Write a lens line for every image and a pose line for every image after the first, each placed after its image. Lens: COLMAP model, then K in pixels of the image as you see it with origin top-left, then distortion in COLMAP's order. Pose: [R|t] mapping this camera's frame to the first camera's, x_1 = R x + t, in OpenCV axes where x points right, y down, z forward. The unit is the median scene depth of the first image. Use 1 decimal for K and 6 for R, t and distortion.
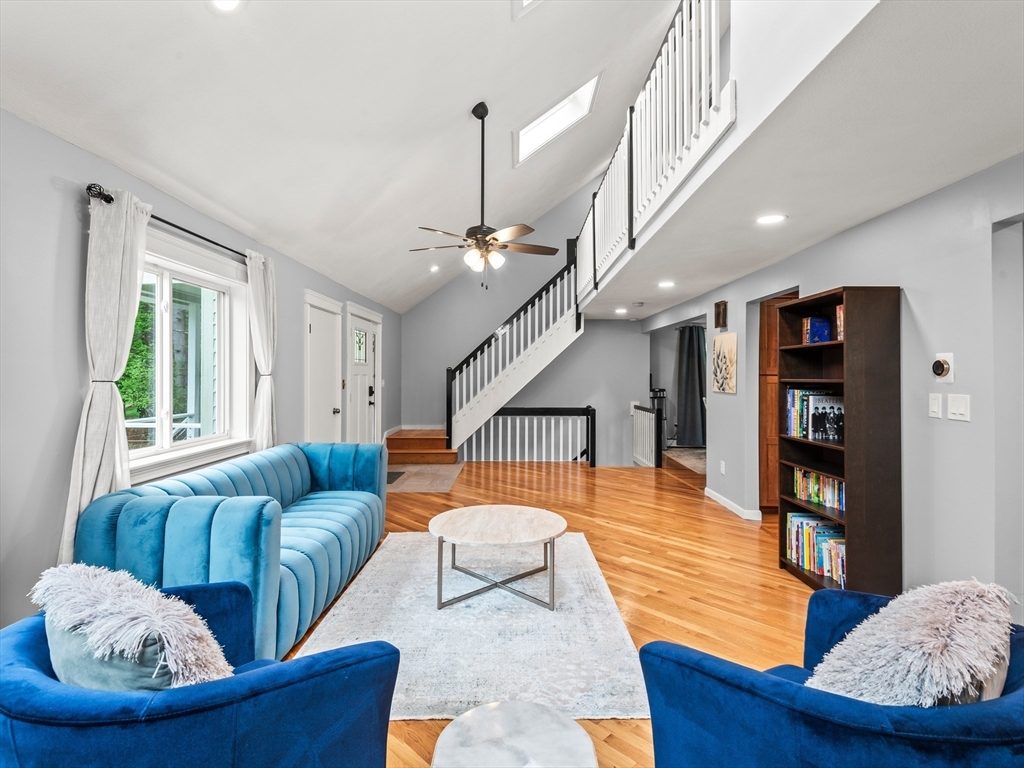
lens RADIAL K [[520.5, 0, 511.8], [0, 520.5, 374.1], [0, 0, 1]] dist [0.001849, -0.000707]
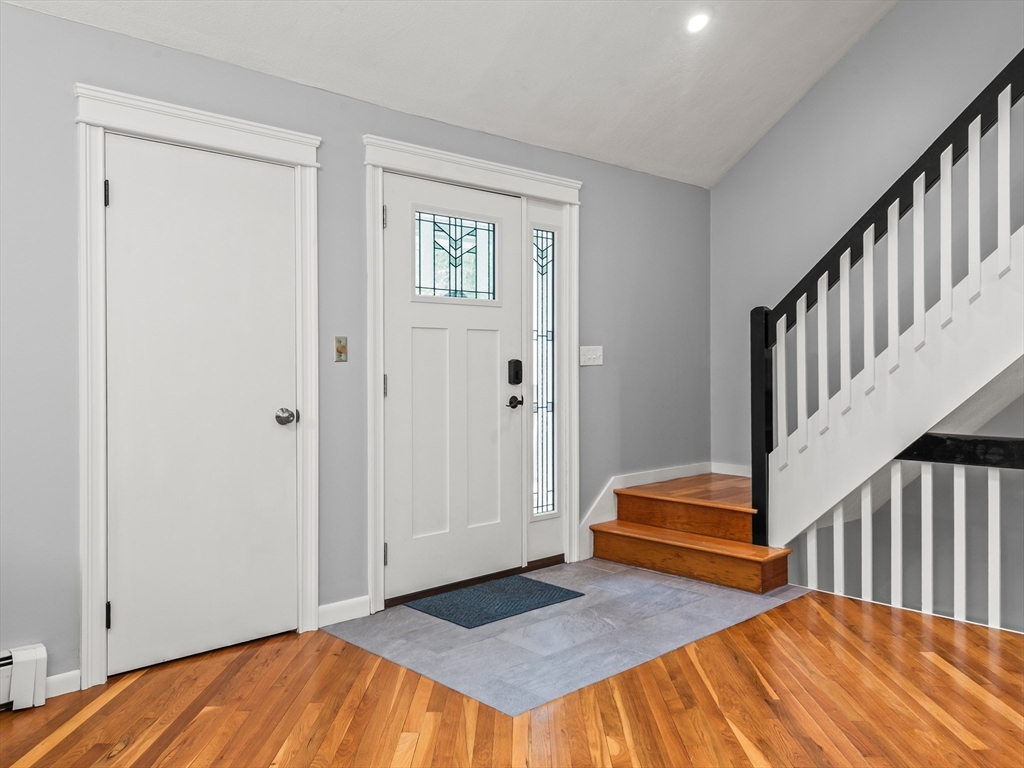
lens RADIAL K [[805.0, 0, 513.4], [0, 805.0, 366.7], [0, 0, 1]] dist [0.037085, -0.002322]
pose [[0.696753, 0.002790, -0.717306, 0.150885], [0.003652, 0.999966, 0.007437, 0.021500], [0.717302, -0.007801, 0.696719, 0.509252]]
